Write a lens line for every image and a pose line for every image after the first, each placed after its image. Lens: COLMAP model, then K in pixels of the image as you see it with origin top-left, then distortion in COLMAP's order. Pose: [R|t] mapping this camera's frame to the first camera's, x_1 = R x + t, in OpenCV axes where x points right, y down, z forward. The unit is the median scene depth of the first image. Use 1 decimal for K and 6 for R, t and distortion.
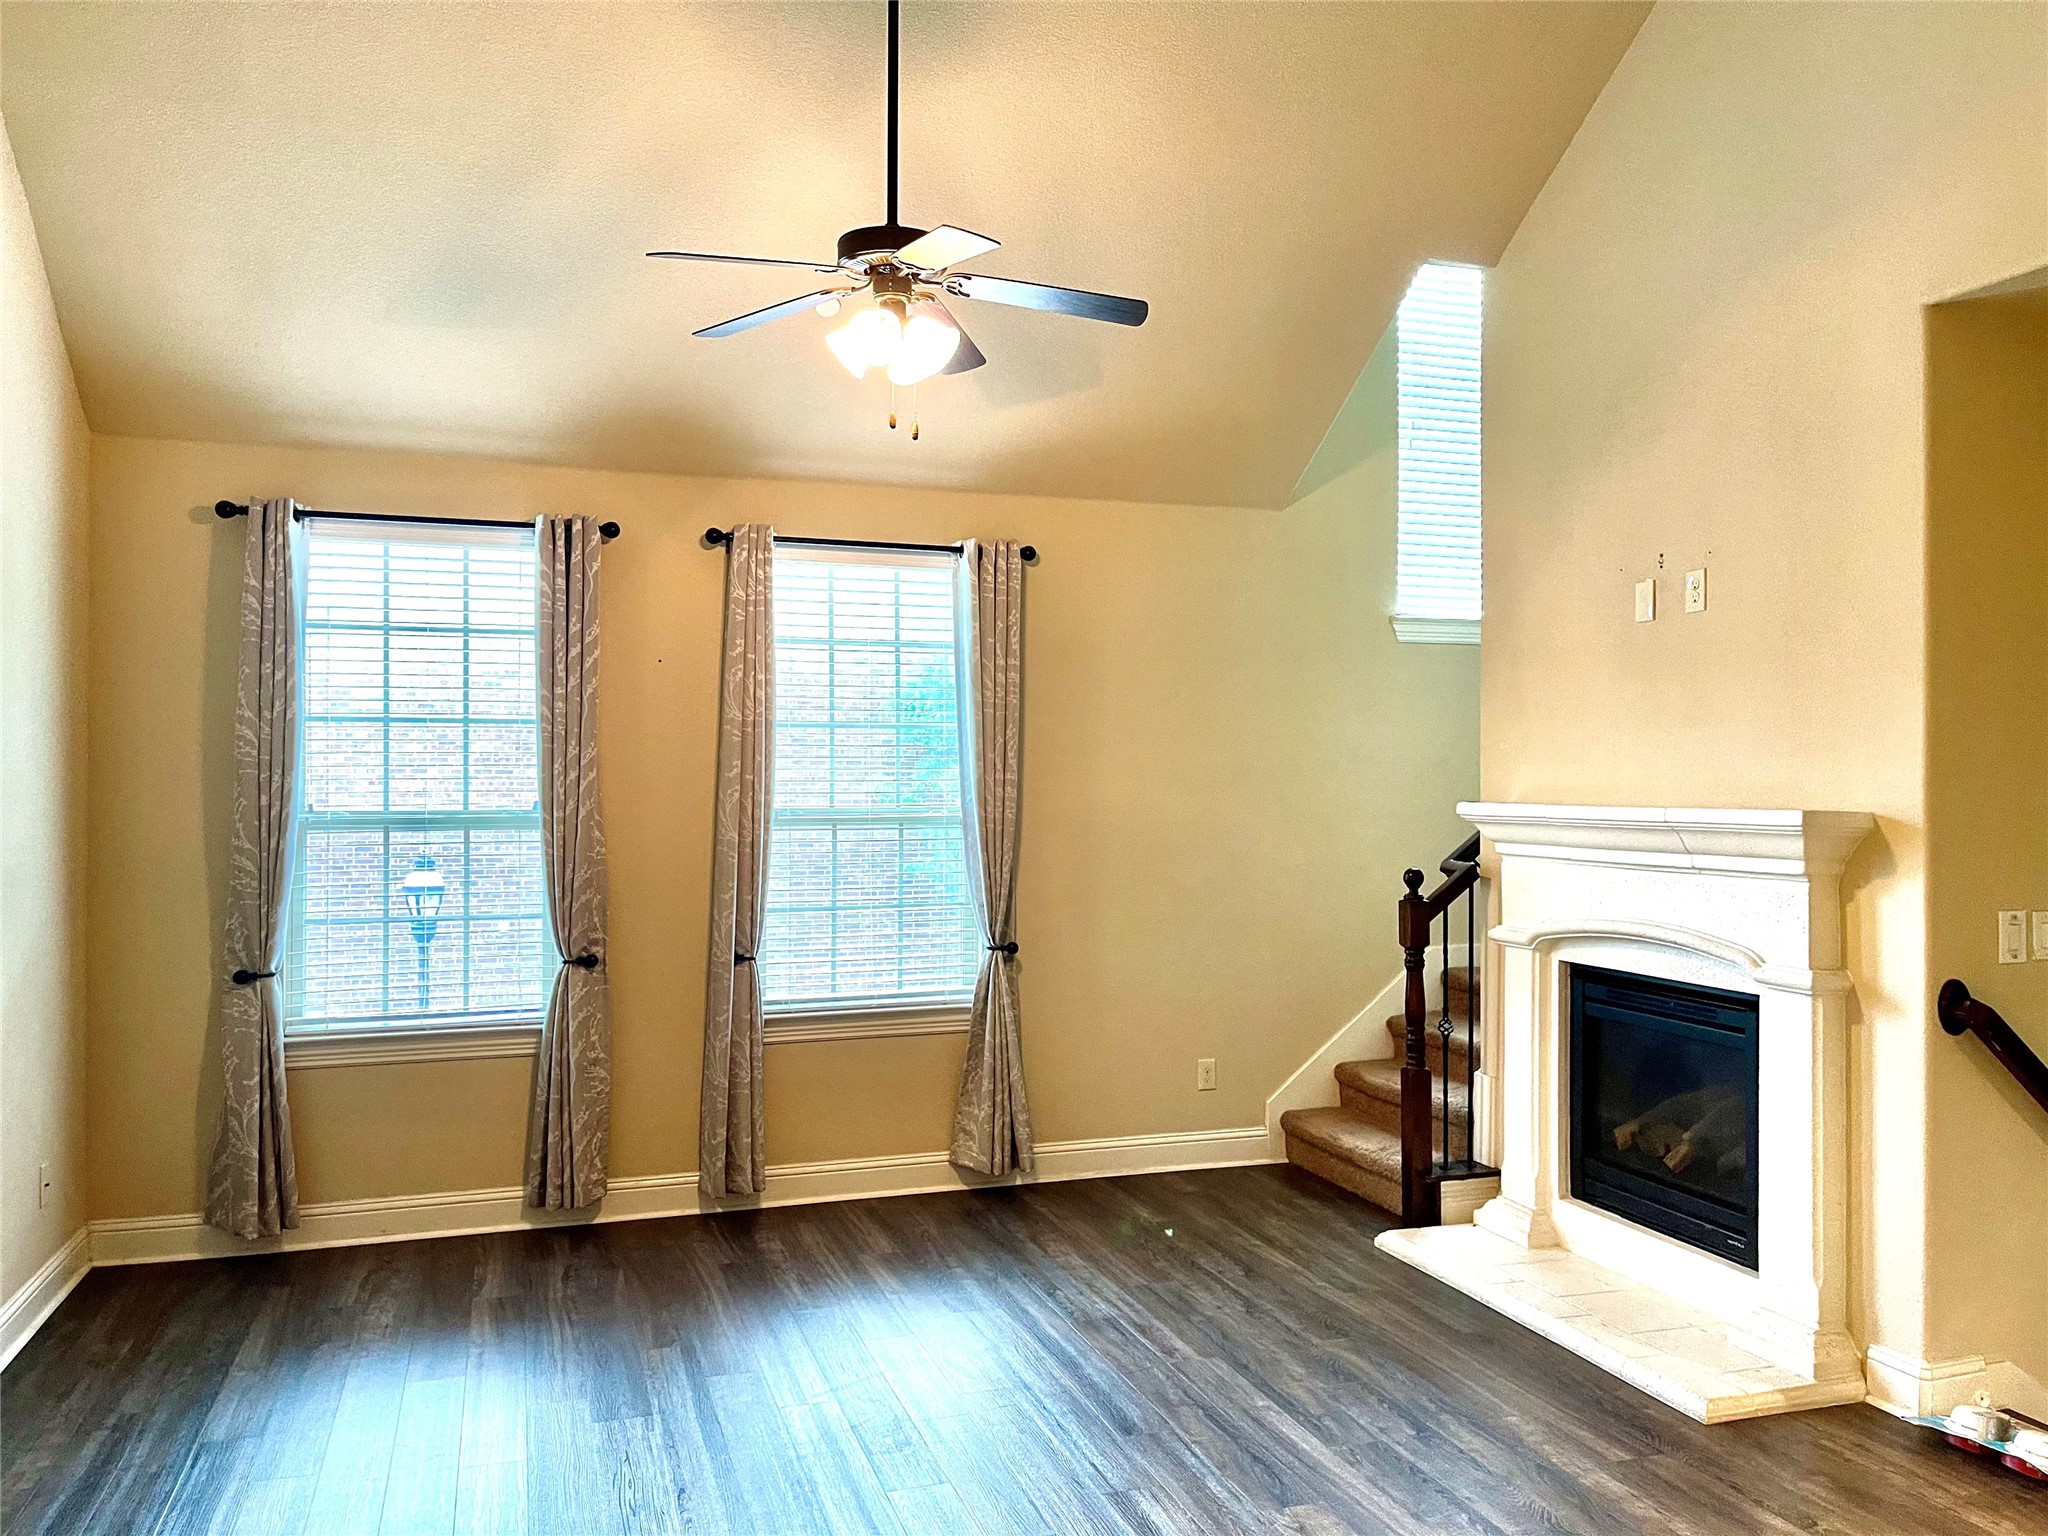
lens RADIAL K [[1533.2, 0, 1032.3], [0, 1533.2, 773.0], [0, 0, 1]] dist [0.035300, -0.045370]
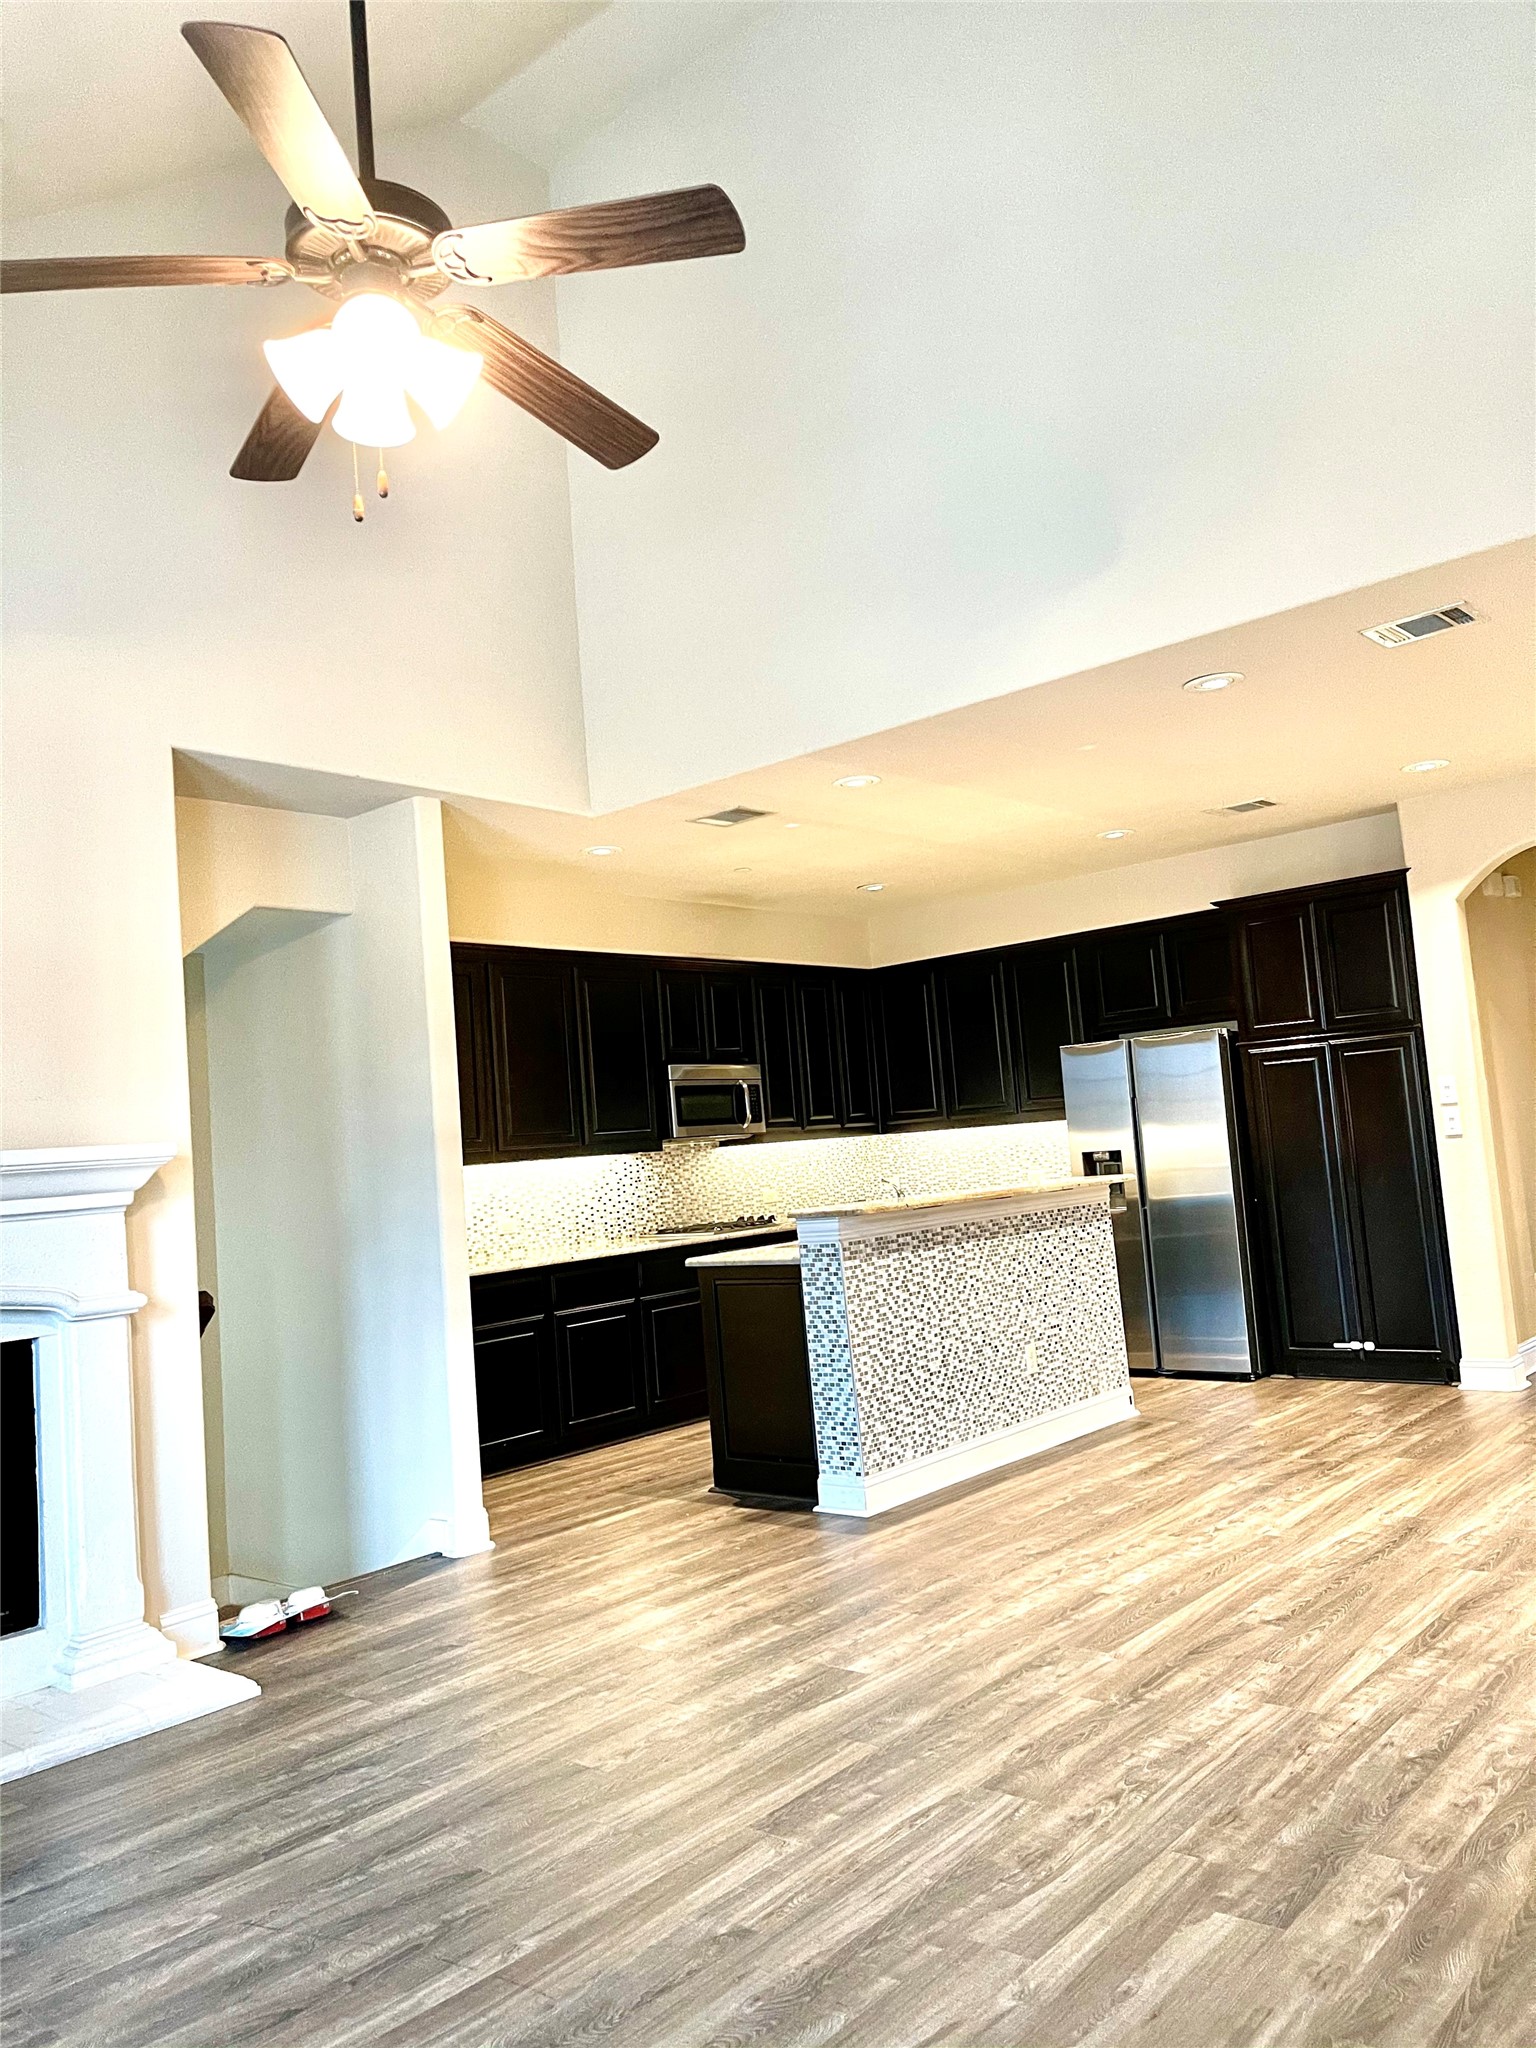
lens RADIAL K [[1533.2, 0, 768.2], [0, 1533.2, 1021.9], [0, 0, 1]] dist [0.035300, -0.045370]
pose [[-0.500741, 0.091865, 0.860708, -0.492086], [0.058879, 0.995664, -0.072015, 0.027464], [-0.863592, 0.014617, -0.503979, 0.813273]]
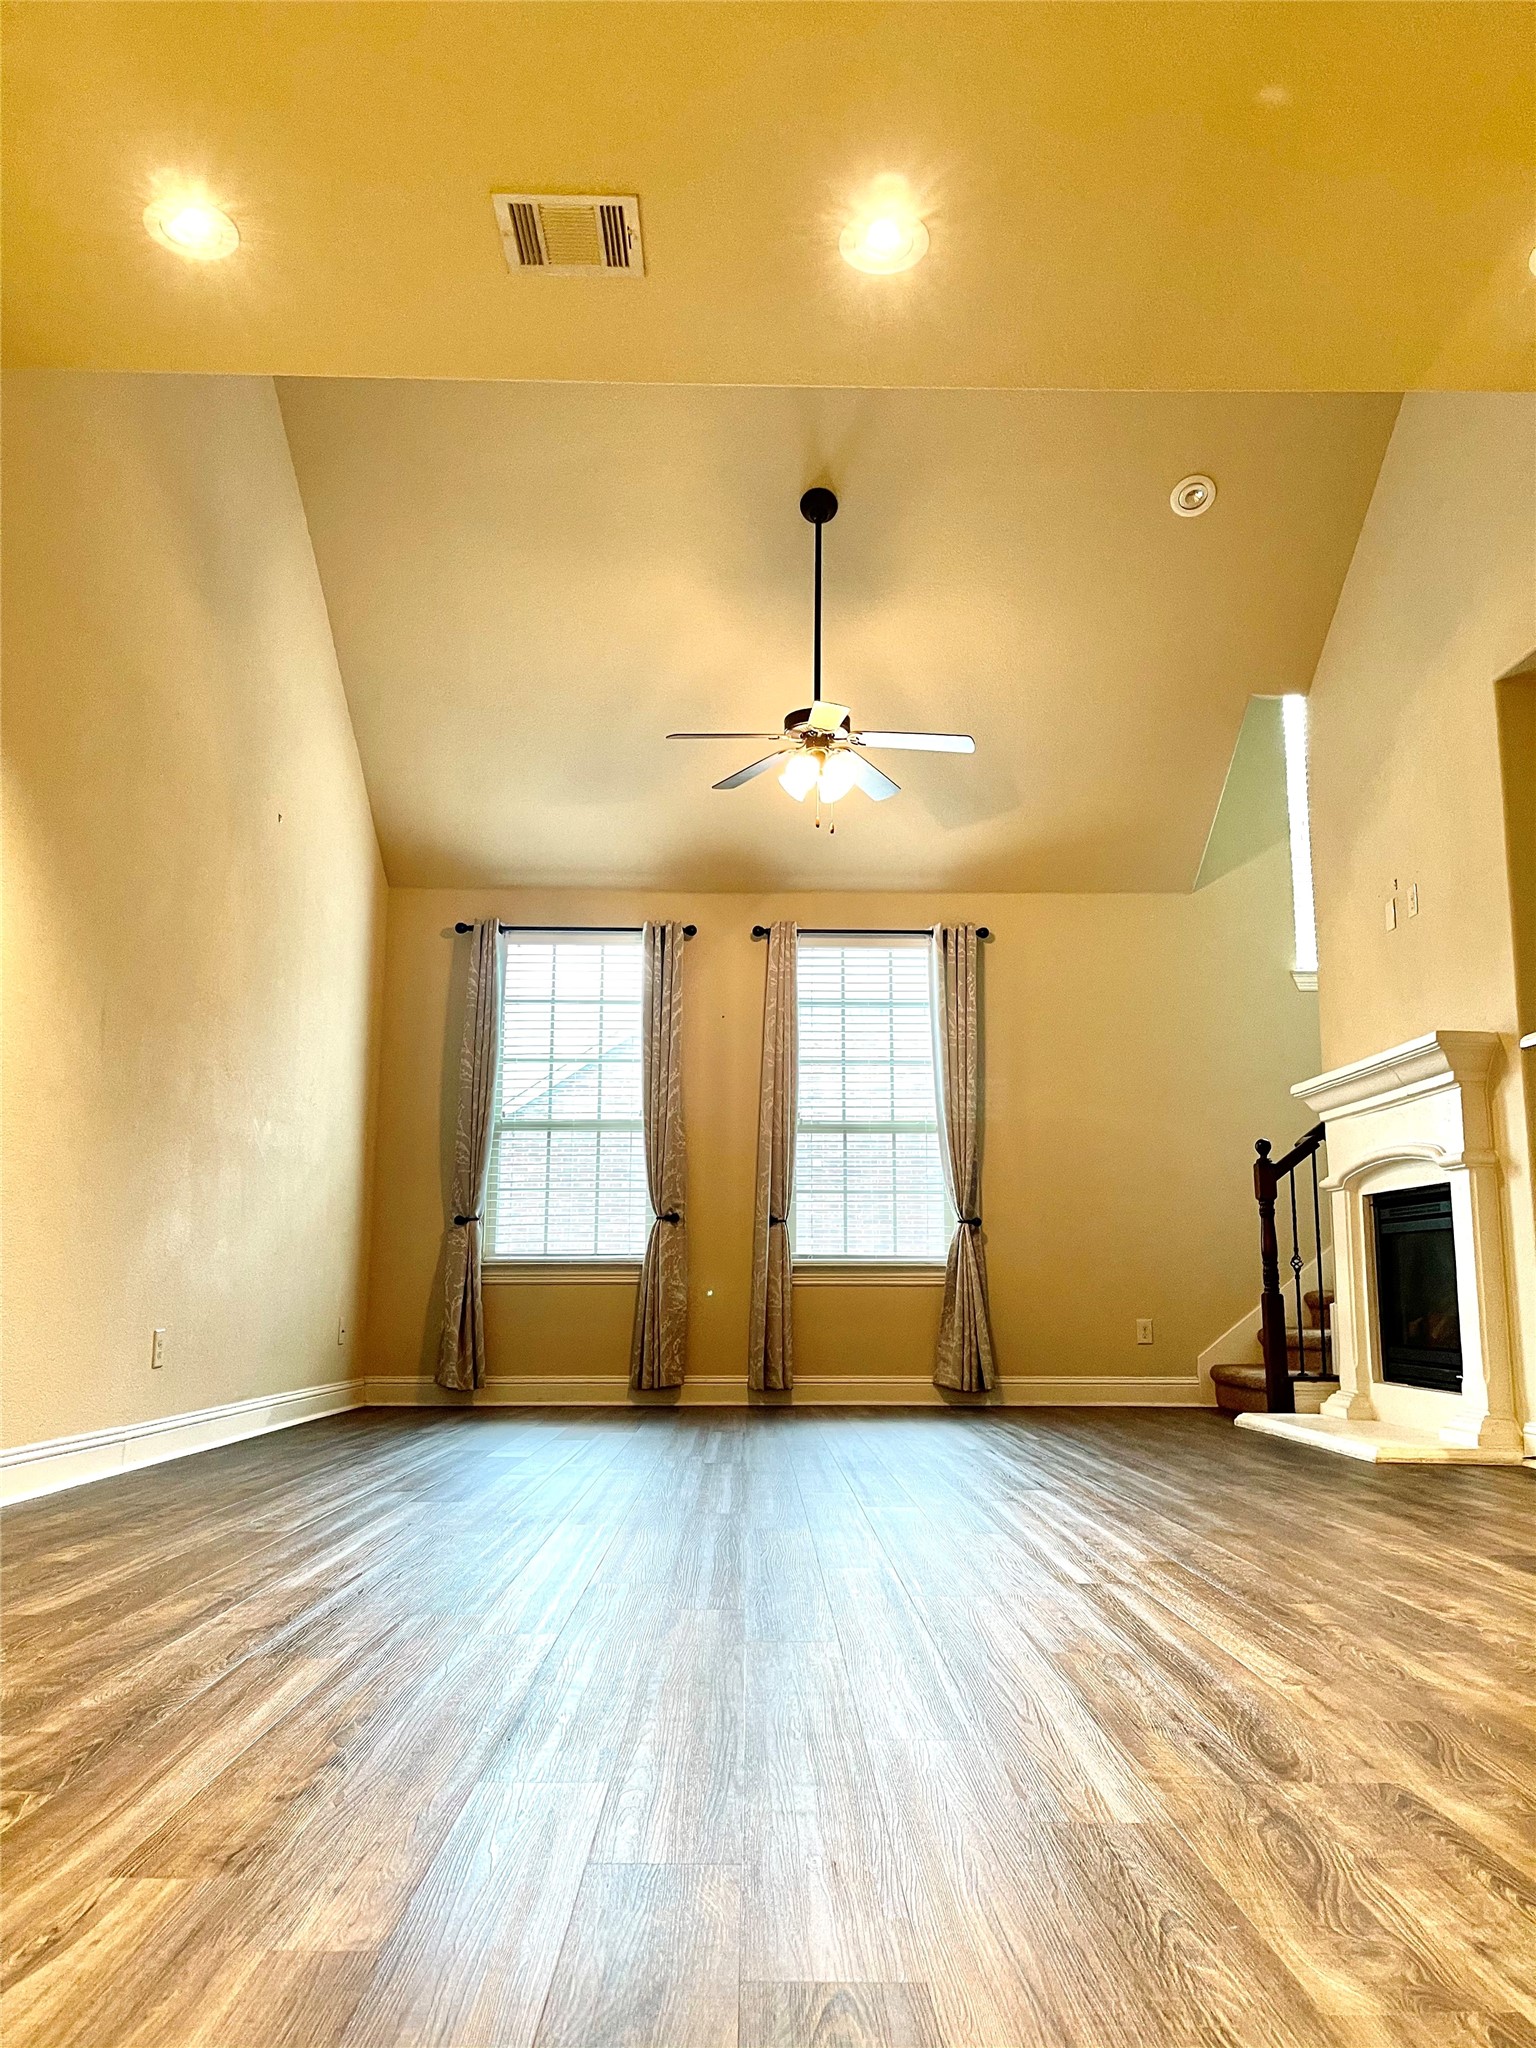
lens RADIAL K [[1533.2, 0, 765.2], [0, 1533.2, 1022.6], [0, 0, 1]] dist [0.035300, -0.045370]
pose [[0.953223, -0.049004, -0.298269, 0.240020], [-0.001531, 0.985975, -0.166884, 0.183042], [0.302264, 0.159534, 0.939779, -0.373478]]
